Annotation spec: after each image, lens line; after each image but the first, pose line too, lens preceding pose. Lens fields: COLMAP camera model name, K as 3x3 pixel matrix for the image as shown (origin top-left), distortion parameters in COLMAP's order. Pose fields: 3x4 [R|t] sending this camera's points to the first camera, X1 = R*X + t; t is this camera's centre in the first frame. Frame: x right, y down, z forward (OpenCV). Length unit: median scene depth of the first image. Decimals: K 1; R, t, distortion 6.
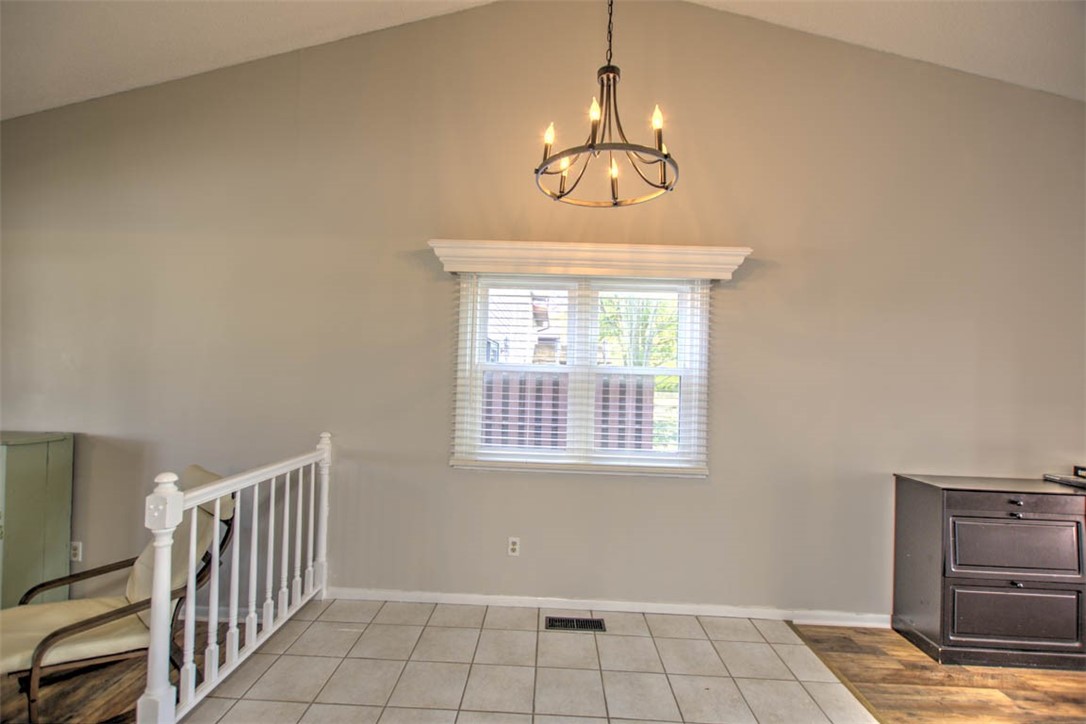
lens RADIAL K [[471.3, 0, 544.3], [0, 471.3, 357.3], [0, 0, 1]] dist [0.002725, -0.000635]
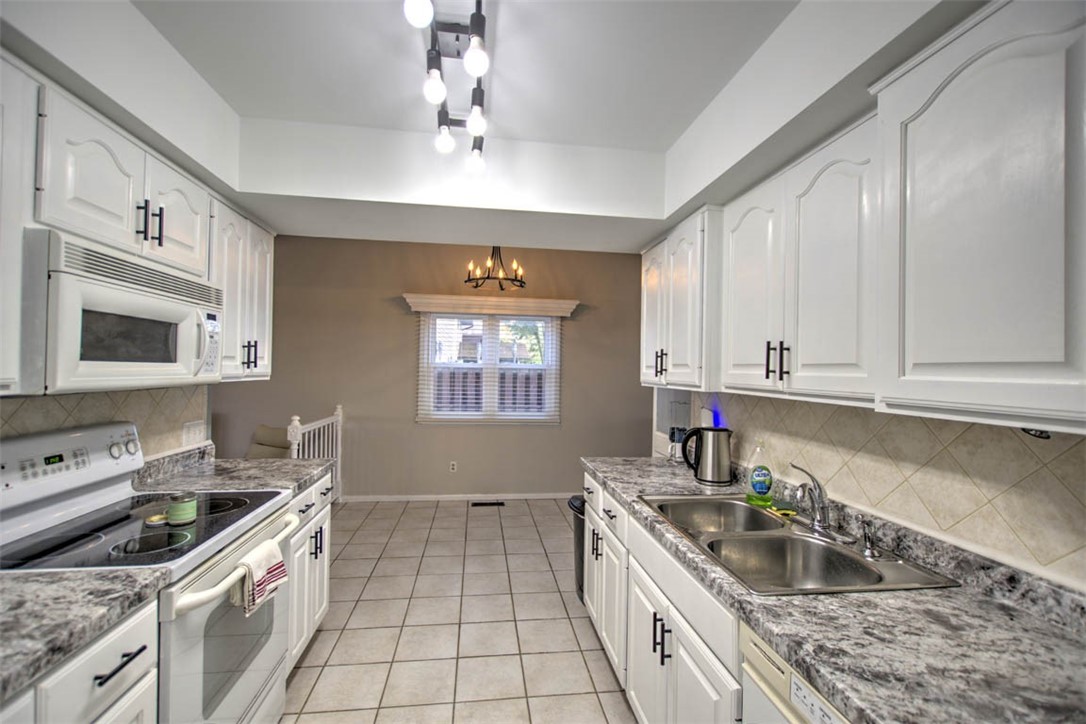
lens RADIAL K [[471.3, 0, 535.3], [0, 471.3, 362.6], [0, 0, 1]] dist [0.002725, -0.000635]
pose [[0.987838, -0.010437, 0.155137, -0.030068], [0.007844, 0.999819, 0.017316, -0.016552], [-0.155289, -0.015888, 0.987741, -0.790899]]
